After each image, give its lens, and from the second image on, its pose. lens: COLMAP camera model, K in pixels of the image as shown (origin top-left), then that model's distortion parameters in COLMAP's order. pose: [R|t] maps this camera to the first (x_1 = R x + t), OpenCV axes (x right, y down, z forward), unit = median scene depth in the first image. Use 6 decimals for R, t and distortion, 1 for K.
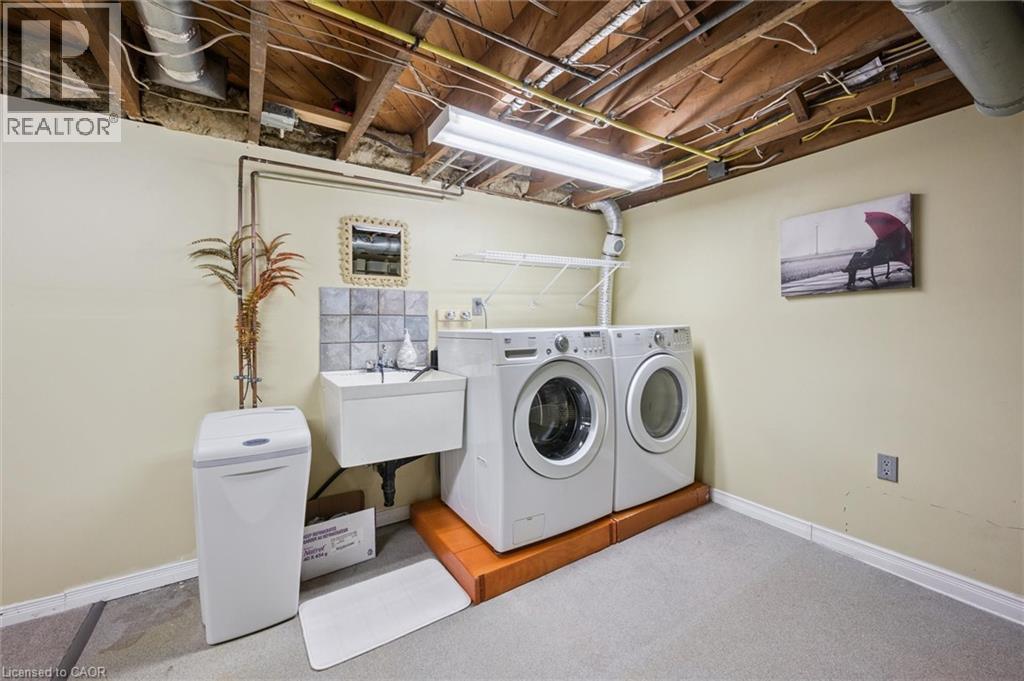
lens RADIAL K [[404.4, 0, 510.0], [0, 404.4, 333.3], [0, 0, 1]] dist [0.000044, 0.000224]
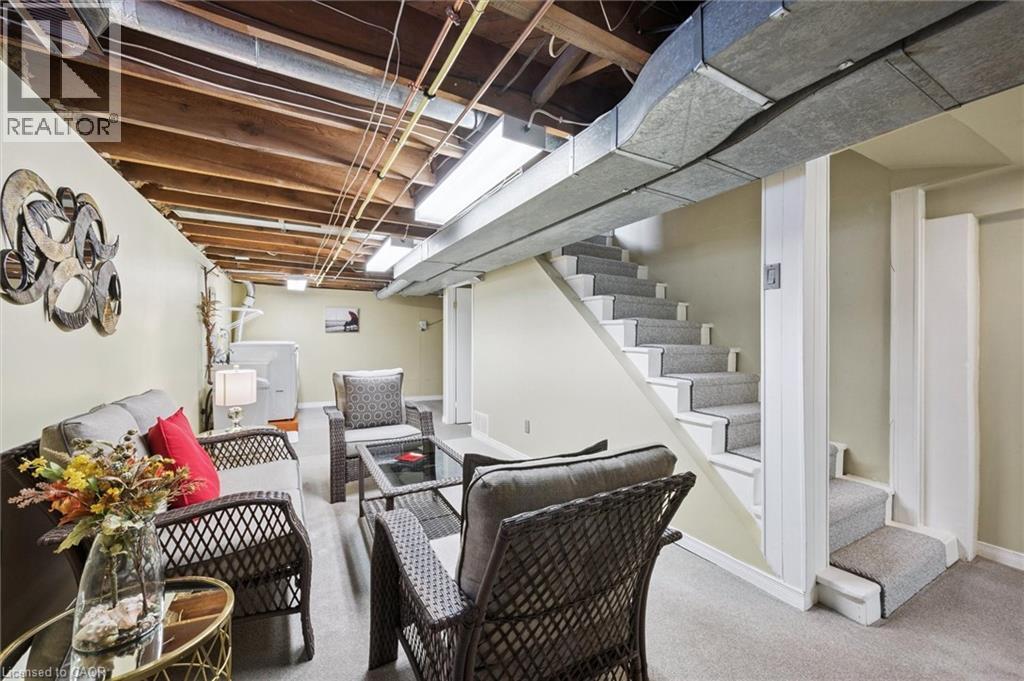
lens RADIAL K [[404.4, 0, 514.4], [0, 404.4, 340.5], [0, 0, 1]] dist [0.000044, 0.000224]
pose [[0.064554, -0.000676, 0.997914, -2.695937], [0.008624, 0.999963, 0.000119, -0.013358], [-0.997877, 0.008599, 0.064558, -0.747382]]
